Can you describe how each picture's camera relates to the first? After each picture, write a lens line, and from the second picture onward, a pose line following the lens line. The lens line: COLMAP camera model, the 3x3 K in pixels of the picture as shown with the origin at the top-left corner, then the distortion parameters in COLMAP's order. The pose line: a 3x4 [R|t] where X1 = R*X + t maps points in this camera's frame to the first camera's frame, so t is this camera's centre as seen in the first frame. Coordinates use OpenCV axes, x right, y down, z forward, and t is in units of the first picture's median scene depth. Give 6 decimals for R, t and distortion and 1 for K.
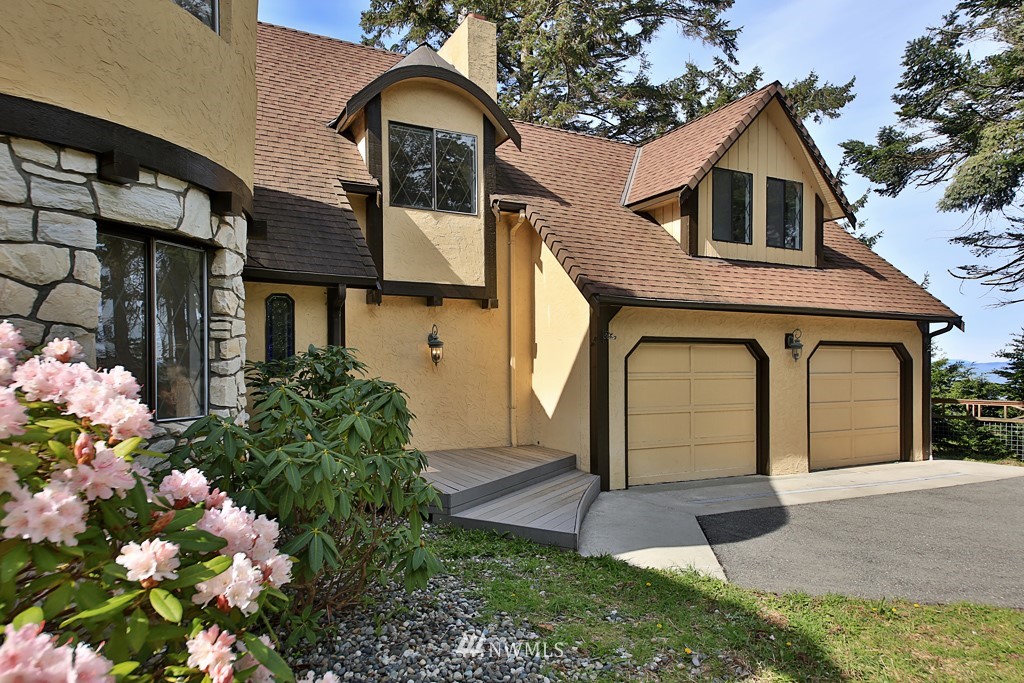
lens RADIAL K [[613.9, 0, 512.0], [0, 613.9, 341.5], [0, 0, 1]] dist [0.112984, -0.000055]
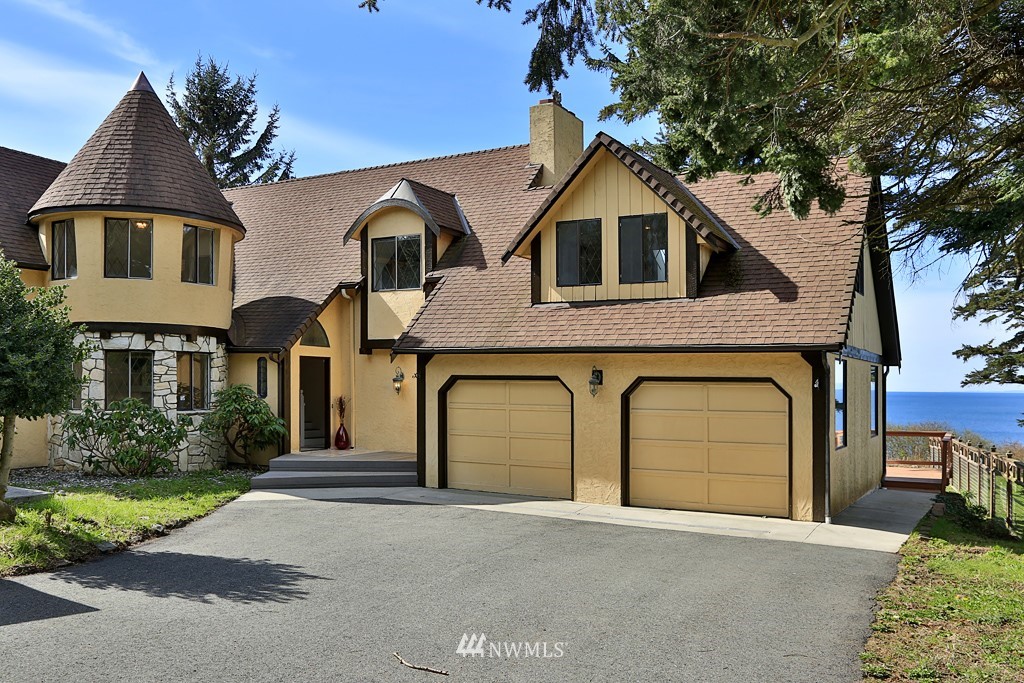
lens RADIAL K [[834.9, 0, 512.0], [0, 834.9, 341.5], [0, 0, 1]] dist [0.003350, 0.002540]
pose [[0.569989, -0.033617, -0.820964, 1.529196], [0.017390, 0.999432, -0.028851, -0.023065], [0.821468, 0.002168, 0.570250, 0.081764]]
